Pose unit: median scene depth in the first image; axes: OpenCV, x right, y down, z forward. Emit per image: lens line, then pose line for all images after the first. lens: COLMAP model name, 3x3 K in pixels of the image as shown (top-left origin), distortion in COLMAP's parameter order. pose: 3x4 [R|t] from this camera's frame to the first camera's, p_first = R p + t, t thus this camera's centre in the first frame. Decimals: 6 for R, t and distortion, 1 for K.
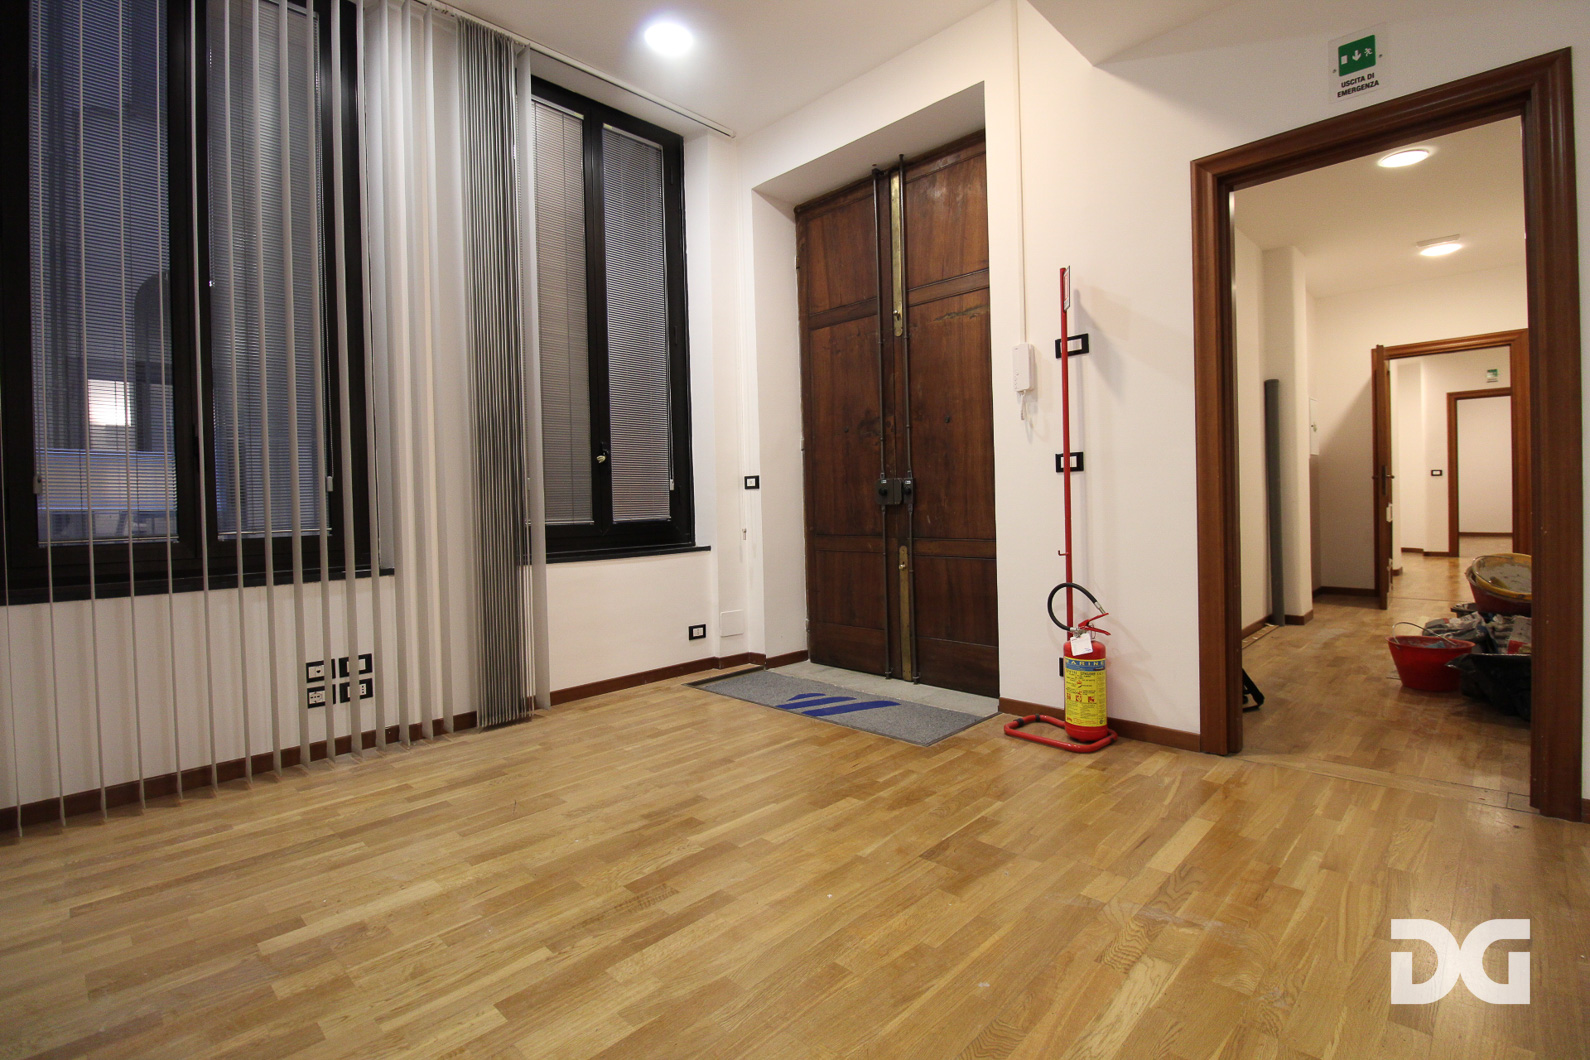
lens RADIAL K [[740.4, 0, 797.7], [0, 740.4, 515.8], [0, 0, 1]] dist [-0.000132, -0.012587]
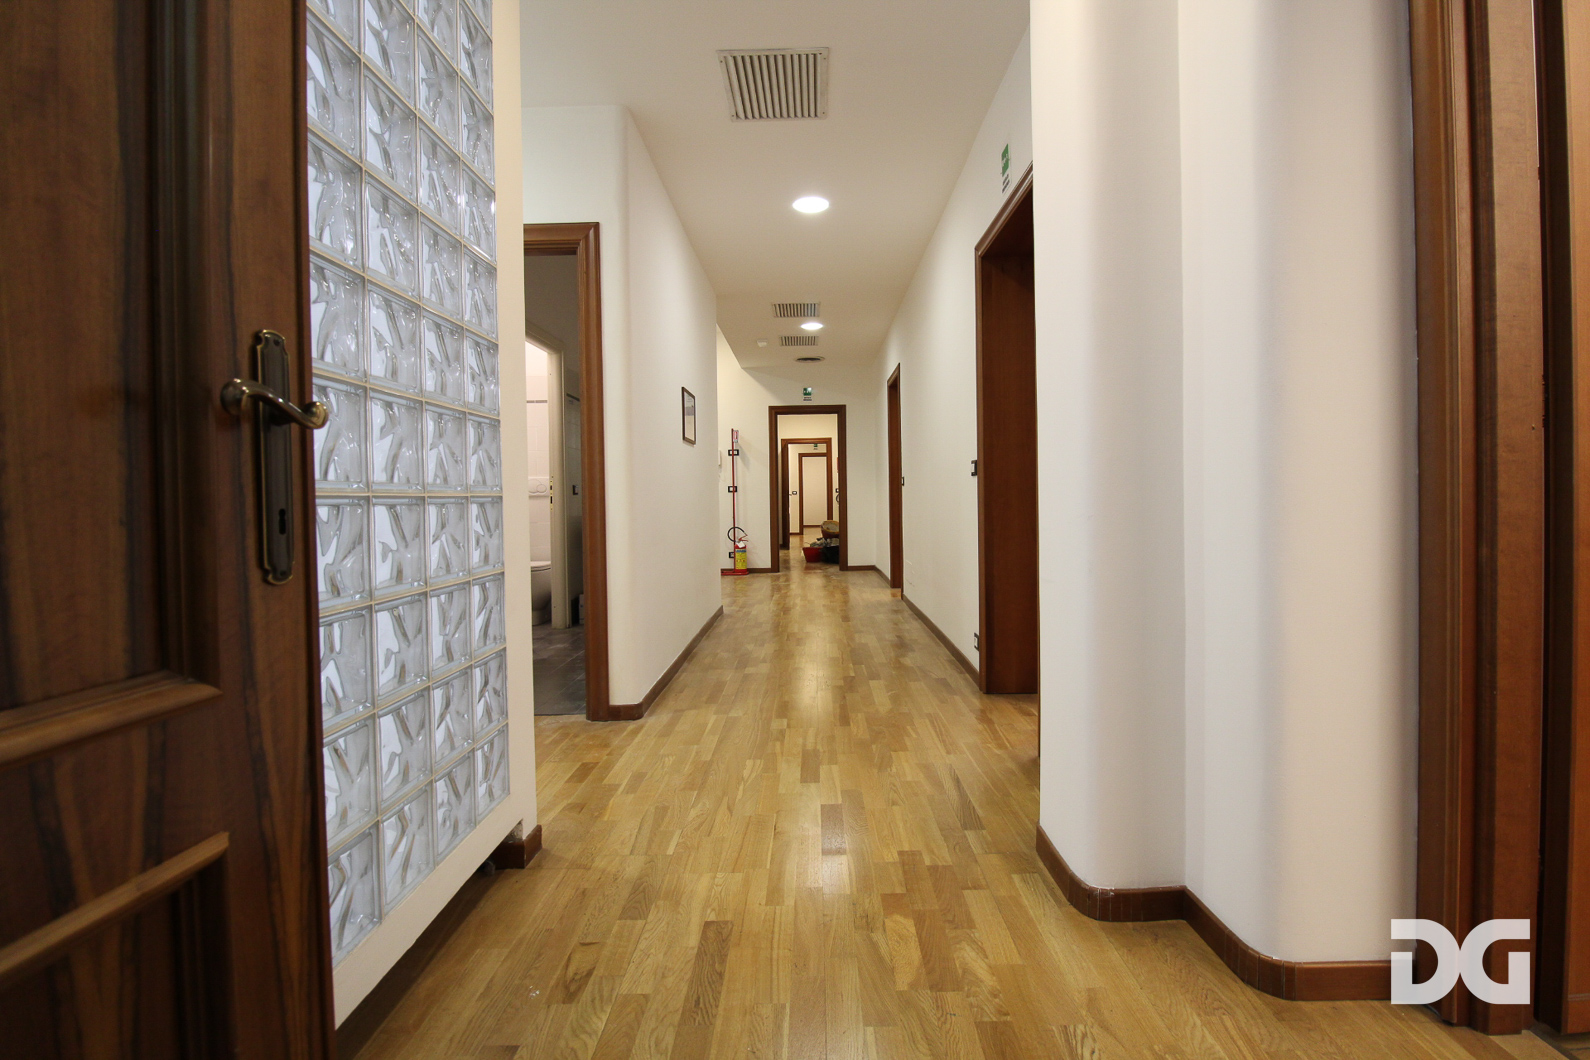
lens RADIAL K [[740.4, 0, 797.1], [0, 740.4, 520.6], [0, 0, 1]] dist [-0.000132, -0.012587]
pose [[0.730205, -0.003606, 0.683219, -1.630215], [0.008581, 0.999956, -0.003893, 0.078518], [-0.683175, 0.008706, 0.730203, -1.526993]]
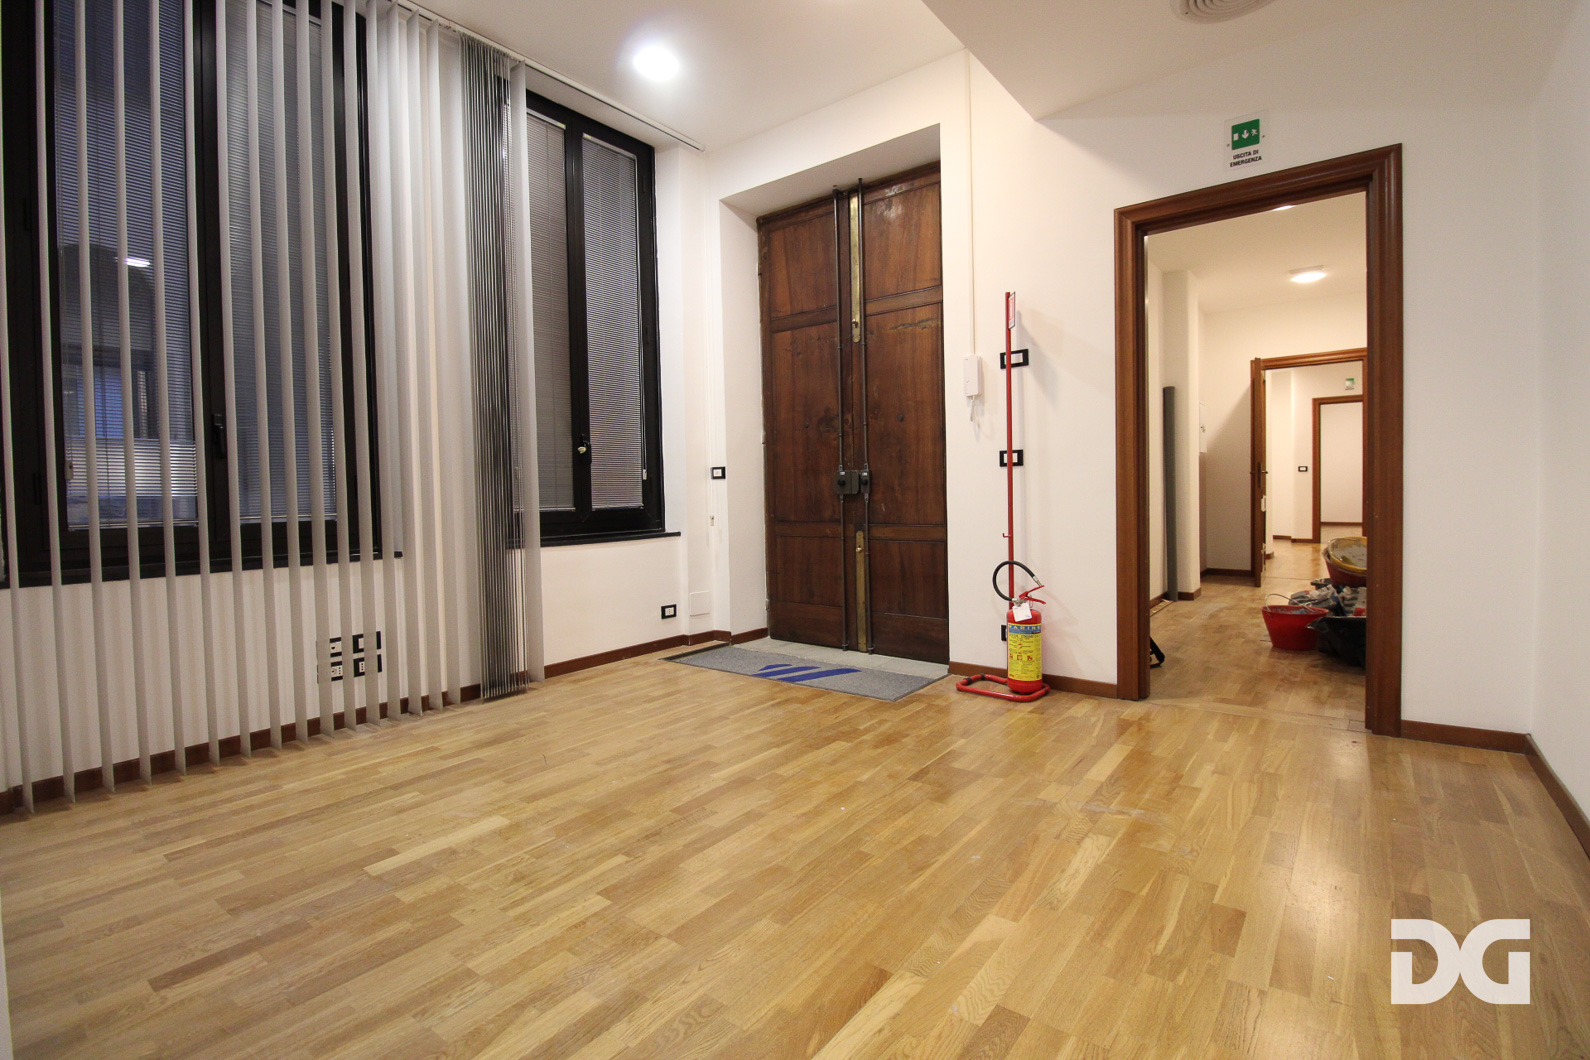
lens RADIAL K [[740.4, 0, 797.5], [0, 740.4, 515.9], [0, 0, 1]] dist [-0.000132, -0.012587]
pose [[0.993449, 0.001202, 0.114271, -0.106243], [-0.002689, 0.999914, 0.012857, 0.005112], [-0.114246, -0.013081, 0.993366, -0.131211]]
